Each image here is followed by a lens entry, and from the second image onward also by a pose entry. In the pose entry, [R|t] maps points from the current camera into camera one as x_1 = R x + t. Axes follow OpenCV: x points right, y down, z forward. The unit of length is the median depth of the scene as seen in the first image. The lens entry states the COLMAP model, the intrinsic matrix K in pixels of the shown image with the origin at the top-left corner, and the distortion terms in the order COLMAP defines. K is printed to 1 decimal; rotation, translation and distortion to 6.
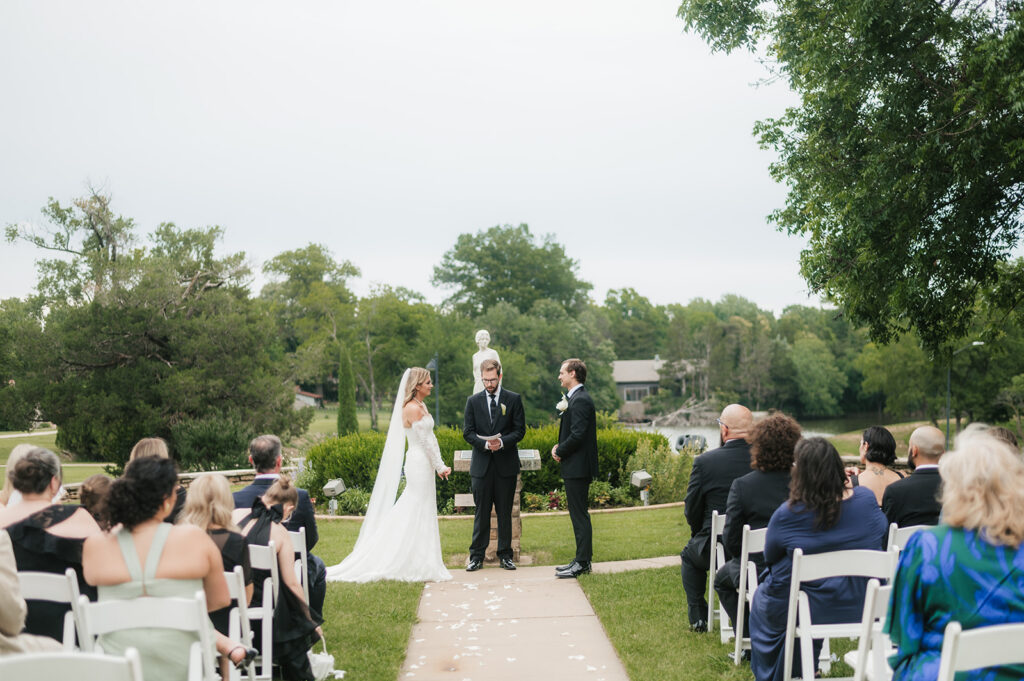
lens RADIAL K [[1620.5, 0, 544.0], [0, 1620.5, 339.6], [0, 0, 1]] dist [-0.000340, -0.005844]
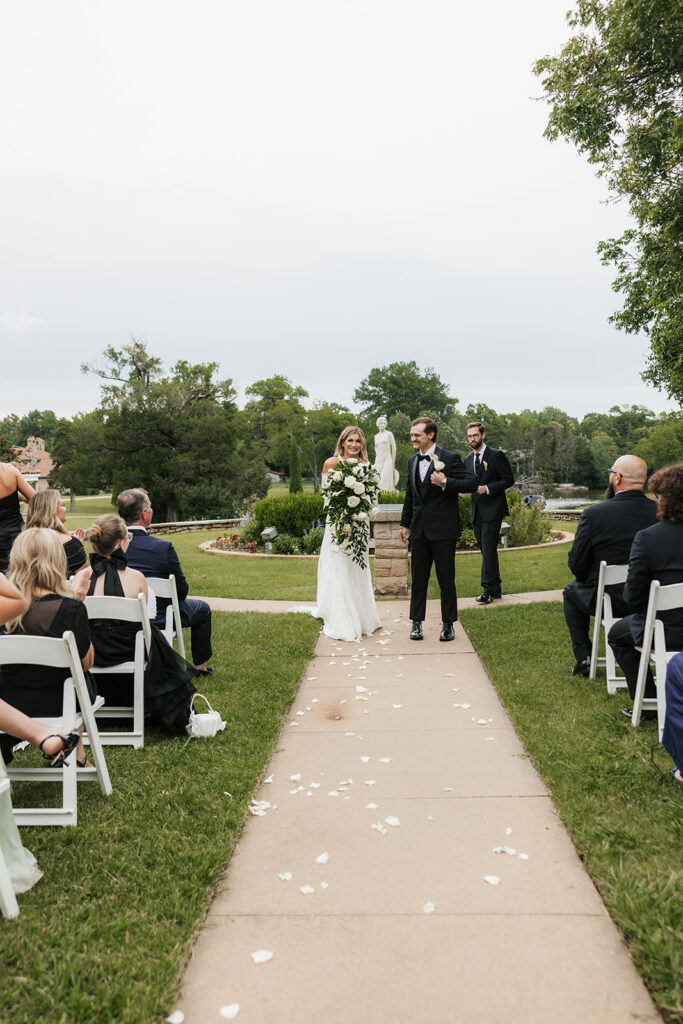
lens RADIAL K [[3579.9, 0, 341.5], [0, 3579.9, 512.0], [0, 0, 1]] dist [-0.102355, 0.211471]
pose [[0.999602, 0.003752, -0.027975, 0.014083], [-0.001481, 0.996732, 0.080769, -0.193435], [0.028187, -0.080696, 0.996340, -2.276507]]
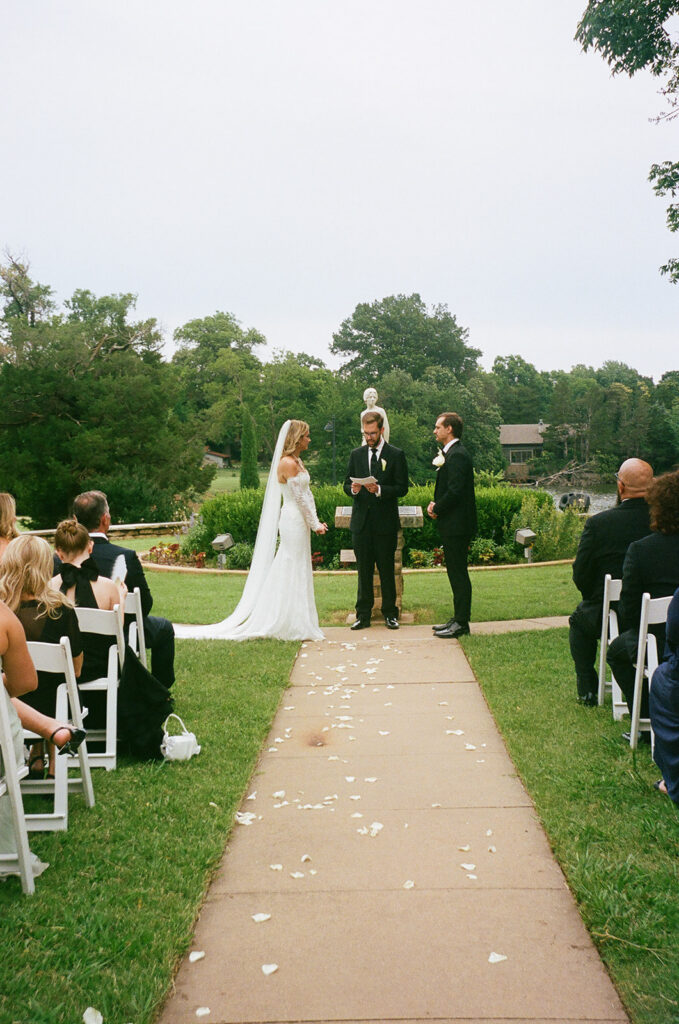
lens RADIAL K [[2140.8, 0, 359.8], [0, 2140.8, 513.3], [0, 0, 1]] dist [0.350490, 0.201092]
pose [[0.999768, 0.008467, -0.019819, -0.020070], [-0.007041, 0.997455, 0.070956, -0.026969], [0.020370, -0.070800, 0.997283, -0.399798]]
